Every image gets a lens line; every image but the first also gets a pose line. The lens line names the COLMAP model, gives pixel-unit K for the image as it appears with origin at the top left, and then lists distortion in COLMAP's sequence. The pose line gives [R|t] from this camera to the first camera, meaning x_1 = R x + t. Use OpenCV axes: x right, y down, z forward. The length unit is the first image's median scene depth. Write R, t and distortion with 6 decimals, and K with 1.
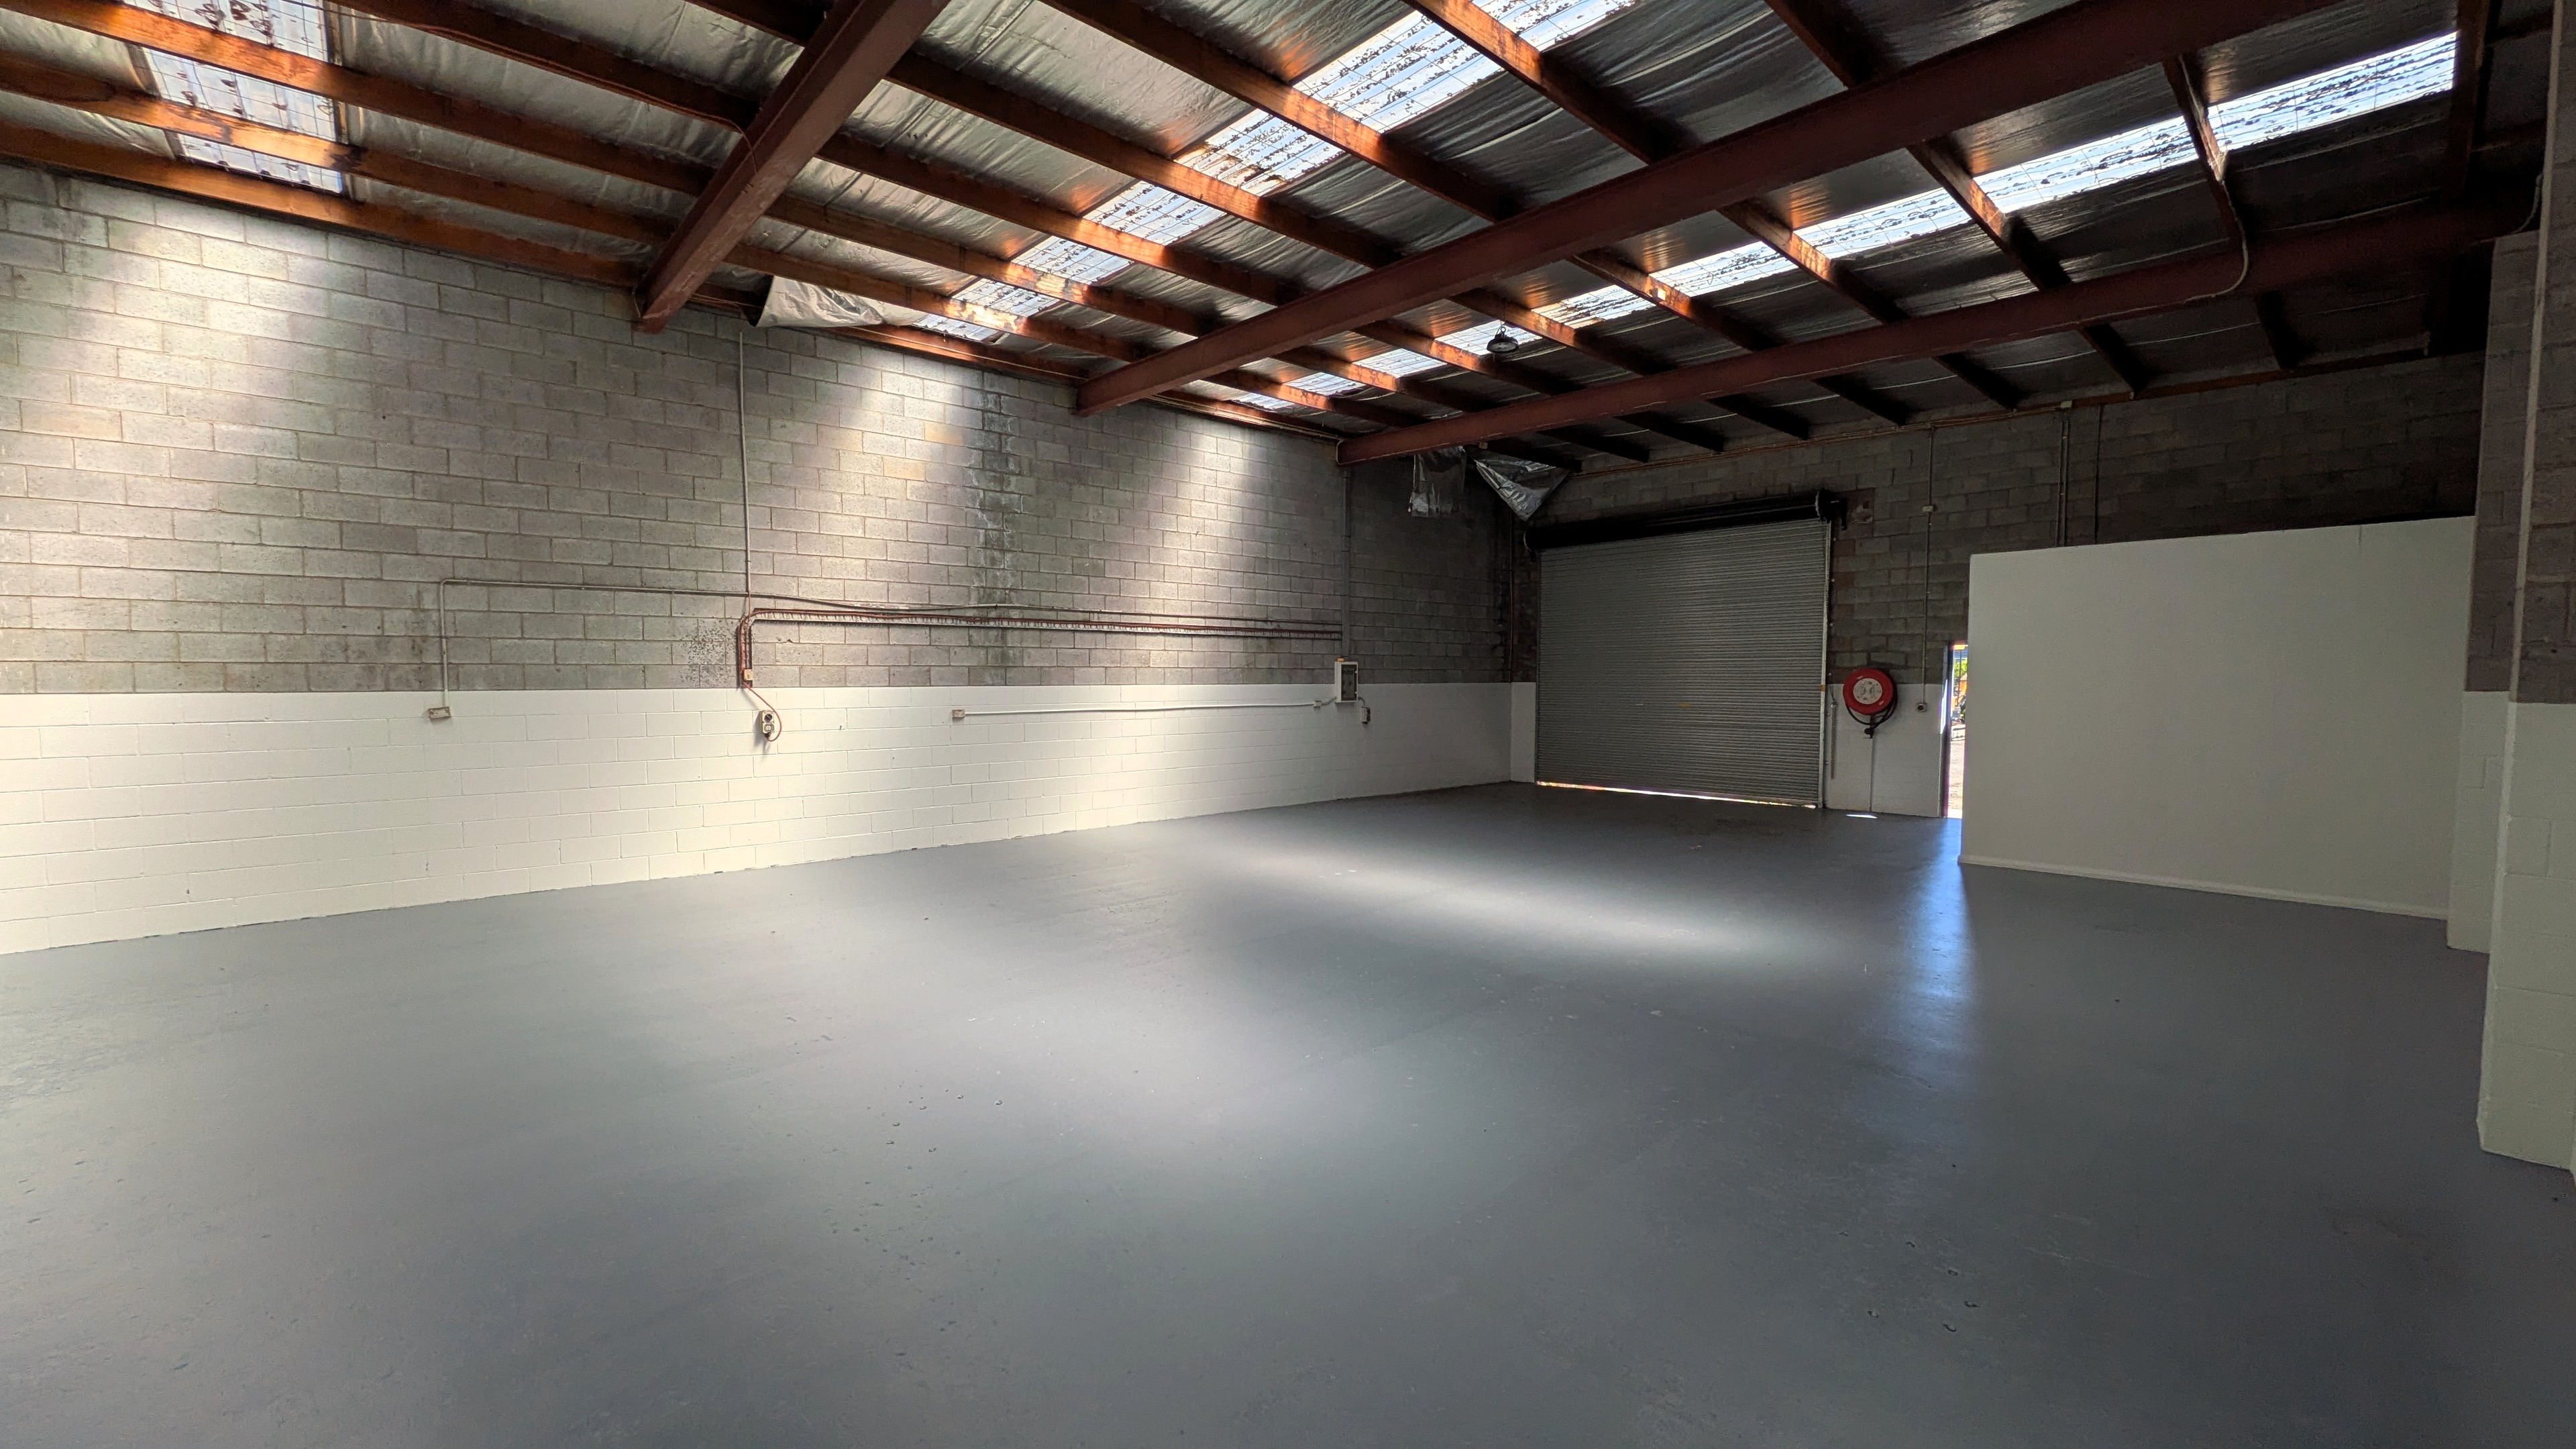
lens RADIAL K [[1008.9, 0, 1287.4], [0, 1008.9, 717.0], [0, 0, 1]] dist [-0.000009, -0.000004]
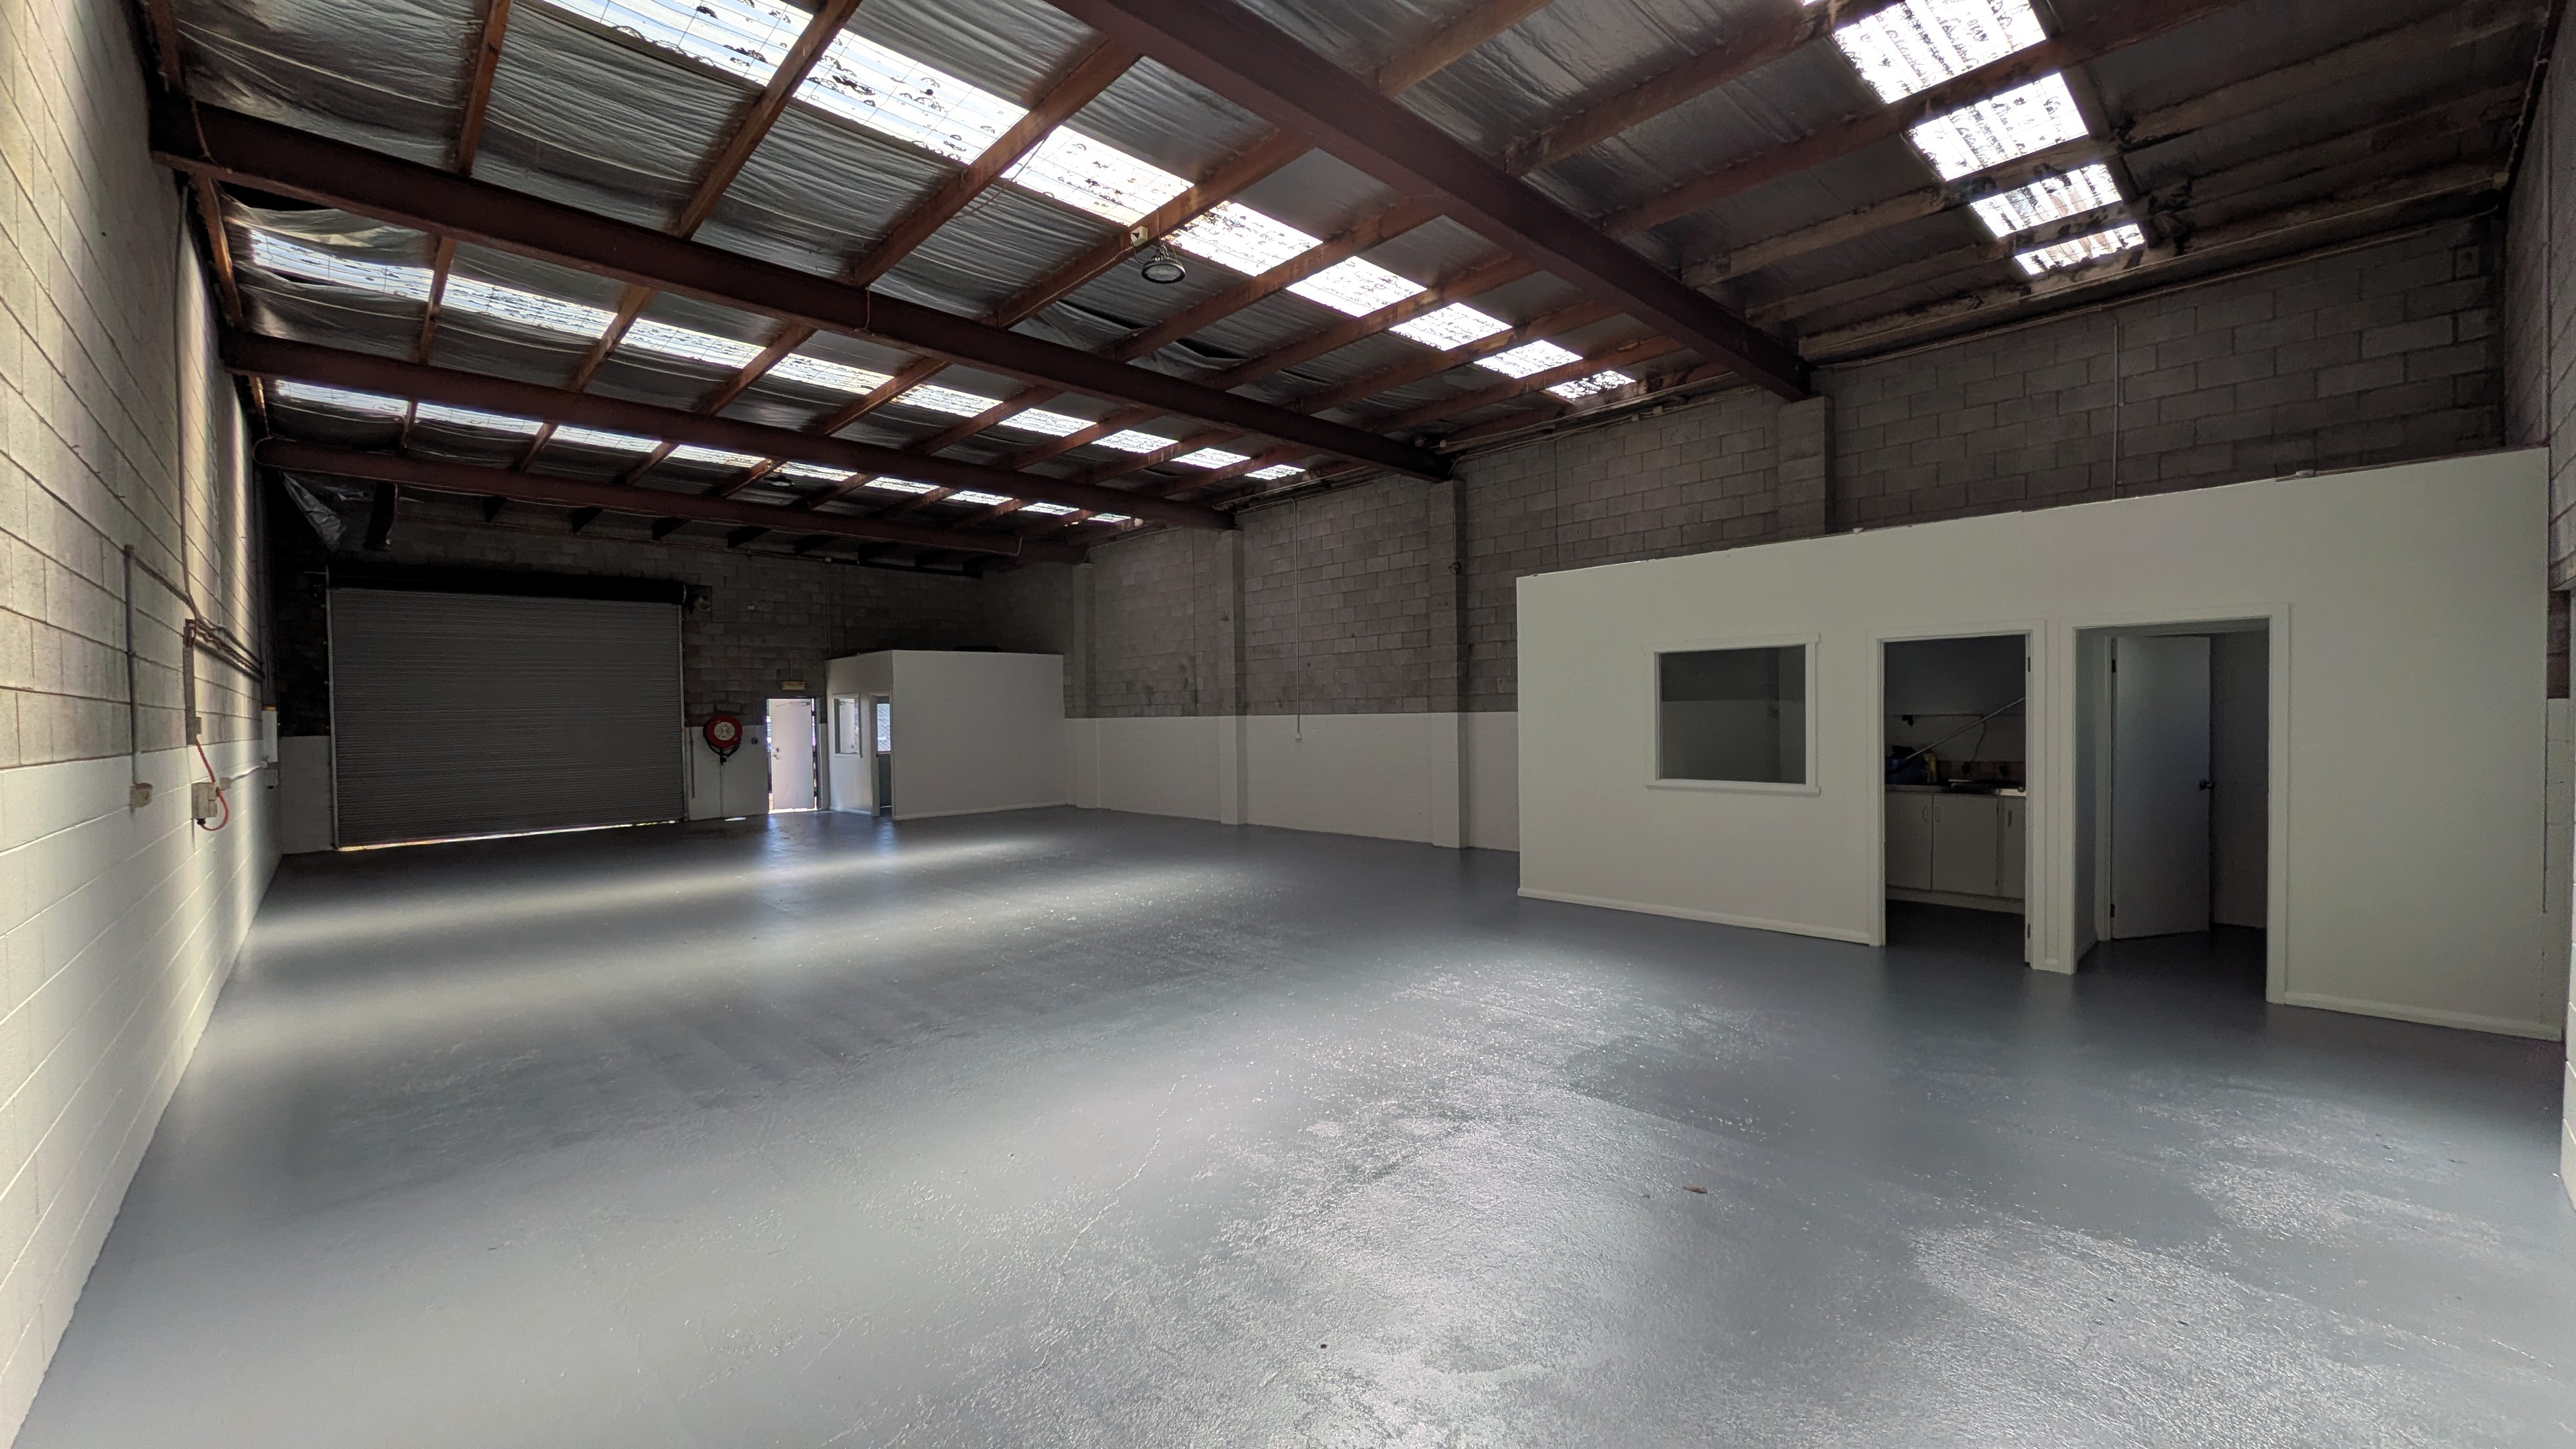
lens RADIAL K [[1008.9, 0, 1298.4], [0, 1008.9, 729.3], [0, 0, 1]] dist [-0.000009, -0.000004]
pose [[-0.020692, -0.017334, 0.999636, -0.844085], [0.062371, 0.997880, 0.018595, -0.004250], [-0.997839, 0.062733, -0.019567, 0.226953]]
